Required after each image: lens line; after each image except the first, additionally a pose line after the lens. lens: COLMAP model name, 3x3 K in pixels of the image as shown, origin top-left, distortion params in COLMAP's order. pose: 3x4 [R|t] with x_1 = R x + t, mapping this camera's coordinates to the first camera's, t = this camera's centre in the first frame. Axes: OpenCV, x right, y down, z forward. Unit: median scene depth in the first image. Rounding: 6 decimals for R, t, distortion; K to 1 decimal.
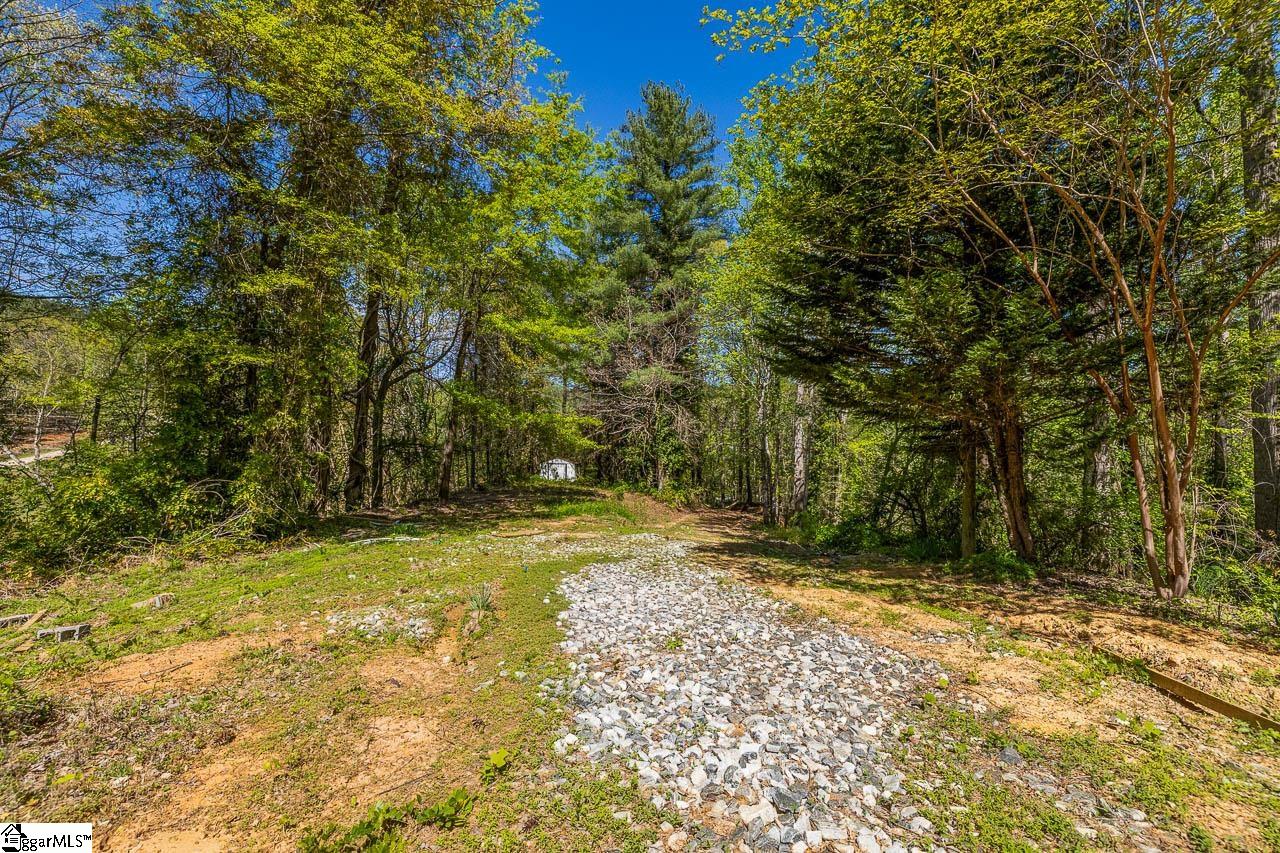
lens RADIAL K [[567.2, 0, 640.0], [0, 567.2, 426.5], [0, 0, 1]] dist [-0.000970, -0.000108]
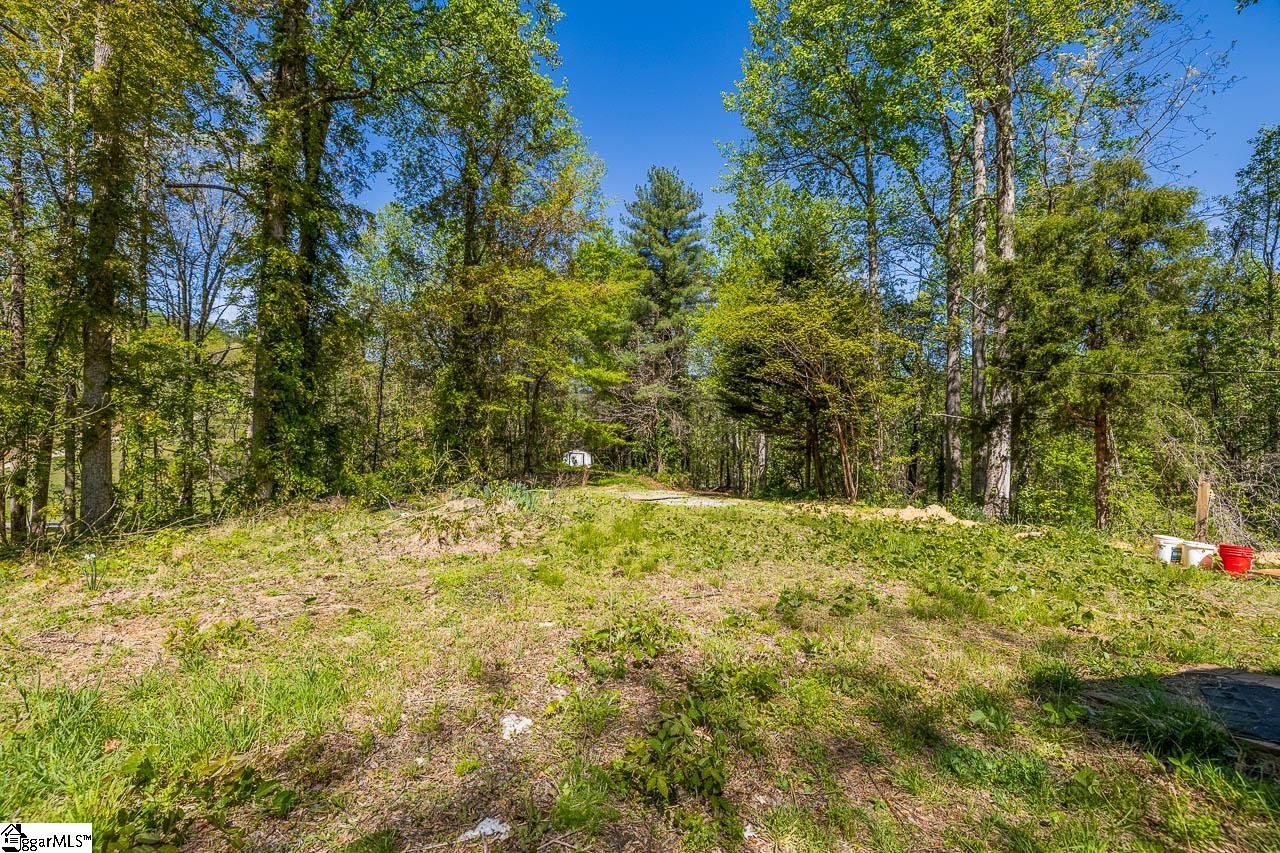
lens RADIAL K [[567.2, 0, 640.0], [0, 567.2, 426.5], [0, 0, 1]] dist [-0.000970, -0.000108]
pose [[0.999673, 0.008636, 0.024077, -0.044471], [-0.009088, 0.999783, 0.018729, -0.025449], [-0.023910, -0.018941, 0.999535, -0.357517]]
